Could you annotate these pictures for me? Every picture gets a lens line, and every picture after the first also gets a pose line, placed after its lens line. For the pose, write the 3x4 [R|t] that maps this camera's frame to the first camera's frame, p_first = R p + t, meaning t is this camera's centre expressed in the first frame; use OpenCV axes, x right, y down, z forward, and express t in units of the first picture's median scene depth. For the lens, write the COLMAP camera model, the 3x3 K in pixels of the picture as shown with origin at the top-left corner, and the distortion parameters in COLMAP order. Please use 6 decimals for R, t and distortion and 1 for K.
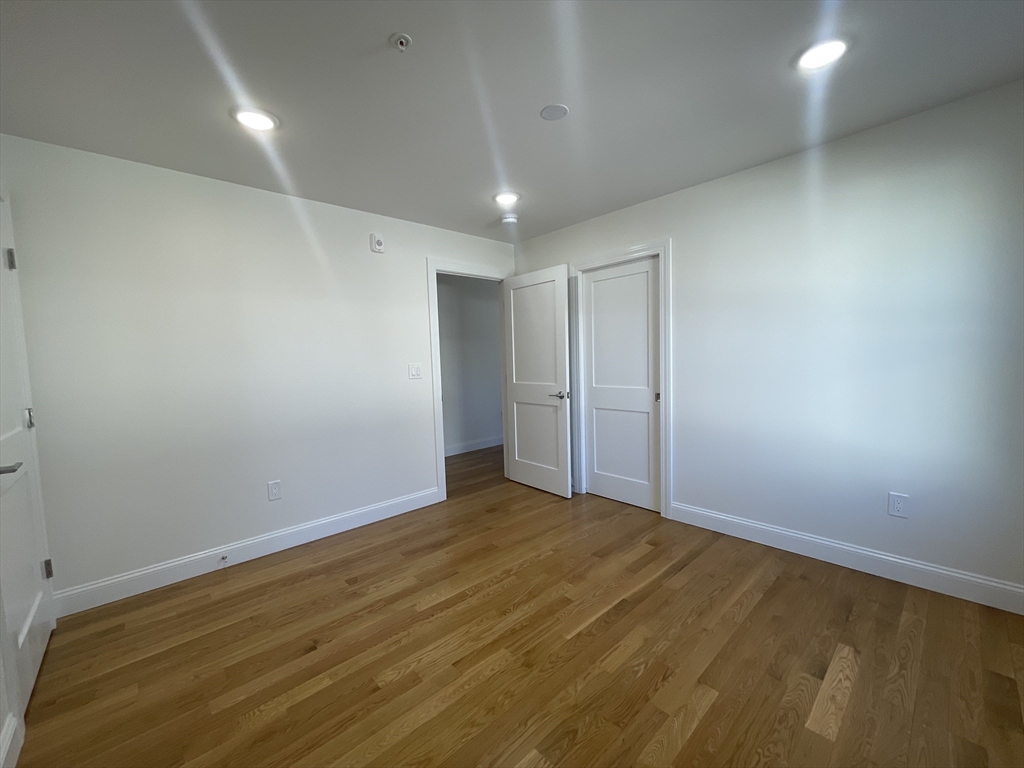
lens RADIAL K [[415.0, 0, 508.8], [0, 415.0, 385.3], [0, 0, 1]] dist [-0.002969, 0.001637]
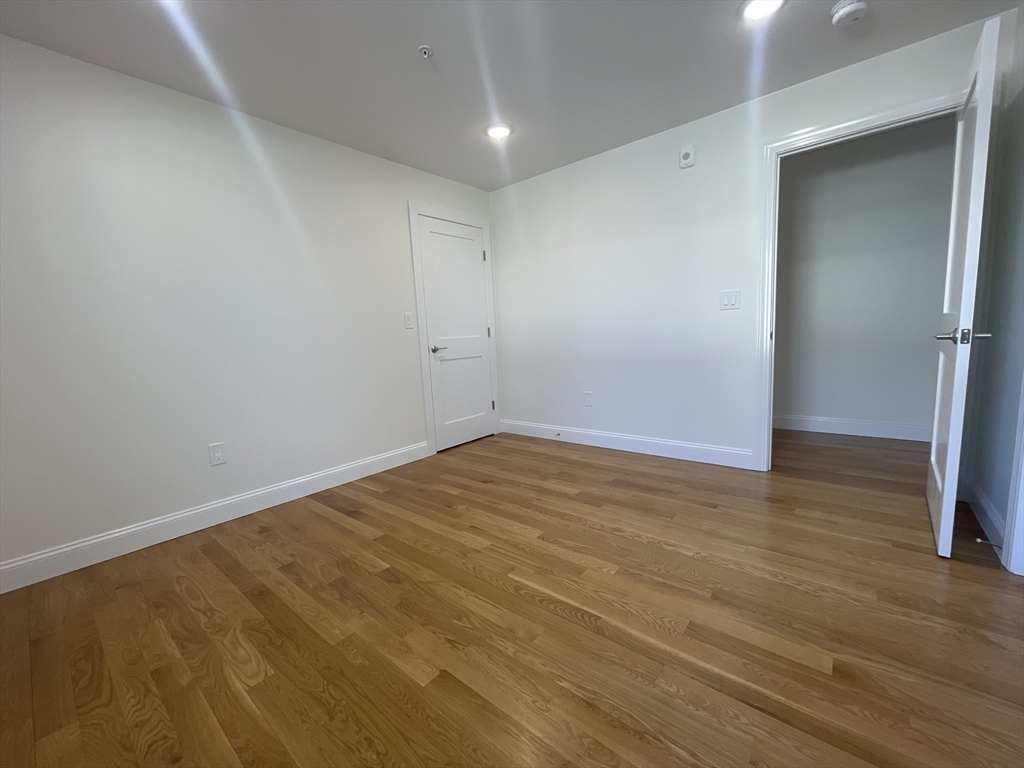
lens RADIAL K [[415.0, 0, 509.3], [0, 415.0, 383.8], [0, 0, 1]] dist [-0.002969, 0.001637]
pose [[0.130195, 0.144791, -0.980859, 0.696565], [-0.020903, 0.989461, 0.143286, 0.026637], [0.991268, 0.001848, 0.131850, 0.600557]]
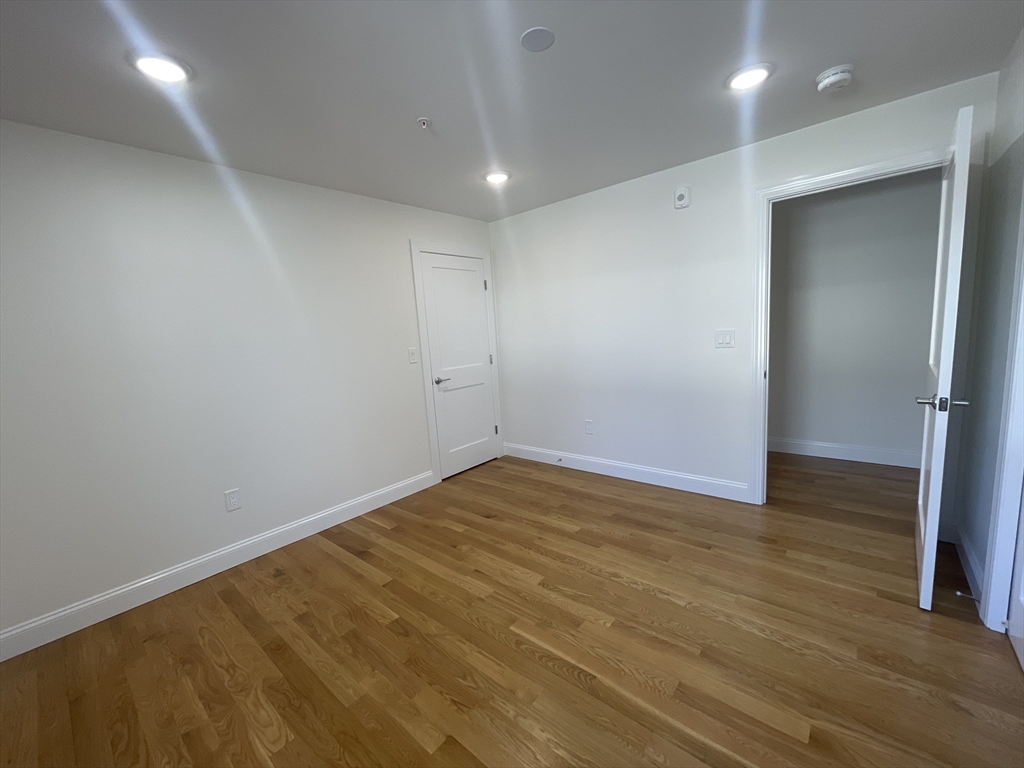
lens RADIAL K [[415.0, 0, 509.4], [0, 415.0, 384.6], [0, 0, 1]] dist [-0.002969, 0.001637]
pose [[0.121260, 0.155850, -0.980310, 0.714800], [-0.006132, 0.987696, 0.156266, -0.091152], [0.992602, -0.012938, 0.120724, 0.606296]]
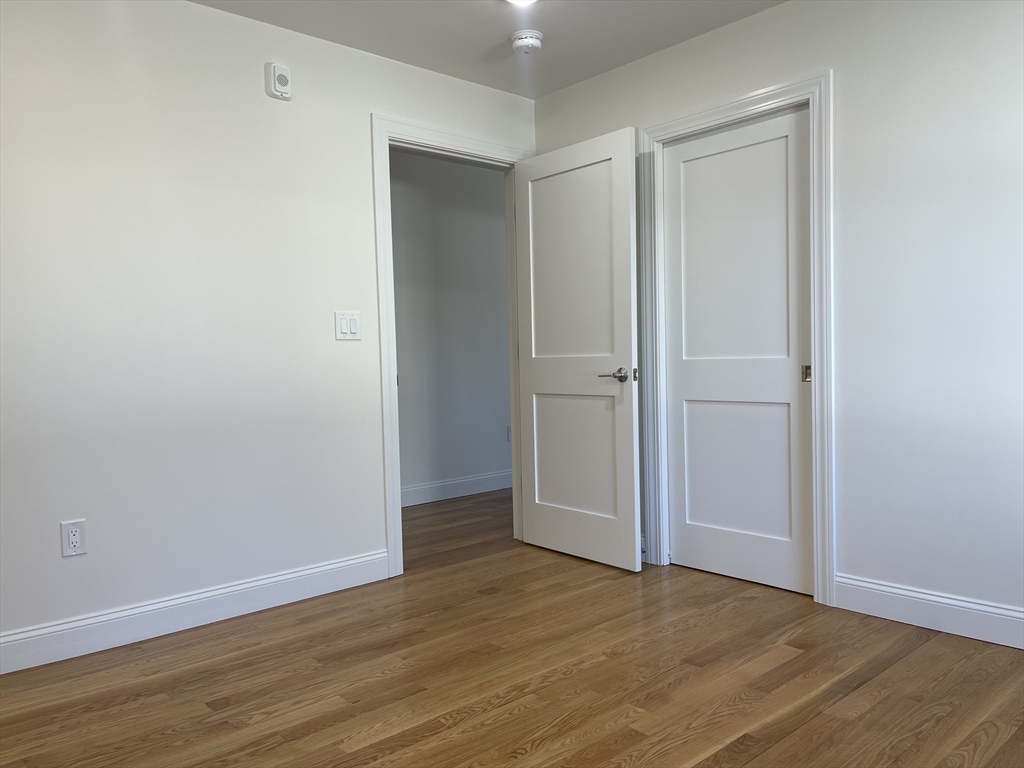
lens RADIAL K [[773.3, 0, 516.5], [0, 773.3, 386.1], [0, 0, 1]] dist [0.061245, -0.076430]
pose [[0.999960, 0.006863, -0.005808, -0.003840], [-0.007033, 0.999533, -0.029744, 0.091085], [0.005601, 0.029784, 0.999541, 0.013518]]
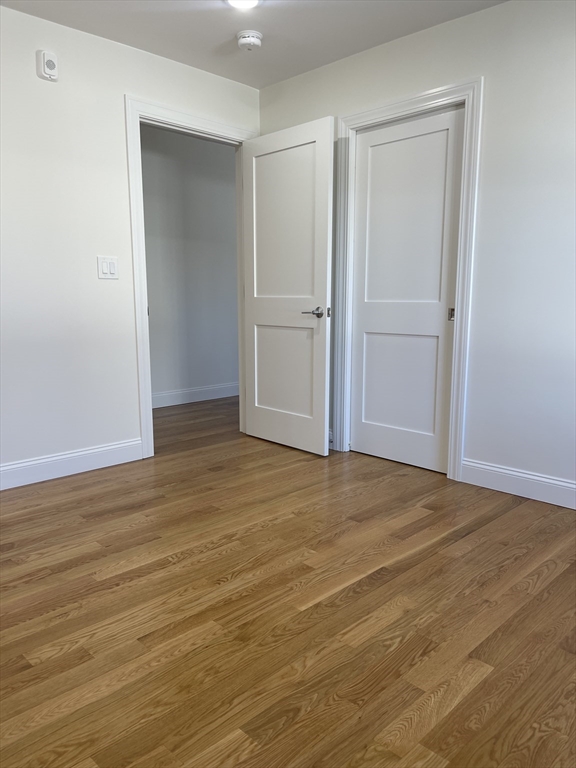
lens RADIAL K [[580.0, 0, 293.9], [0, 580.0, 388.8], [0, 0, 1]] dist [0.061245, -0.076430]
pose [[0.998149, 0.025260, 0.055315, 0.042839], [-0.030130, 0.995571, 0.089056, 0.089306], [-0.052821, -0.090558, 0.994489, 0.006663]]
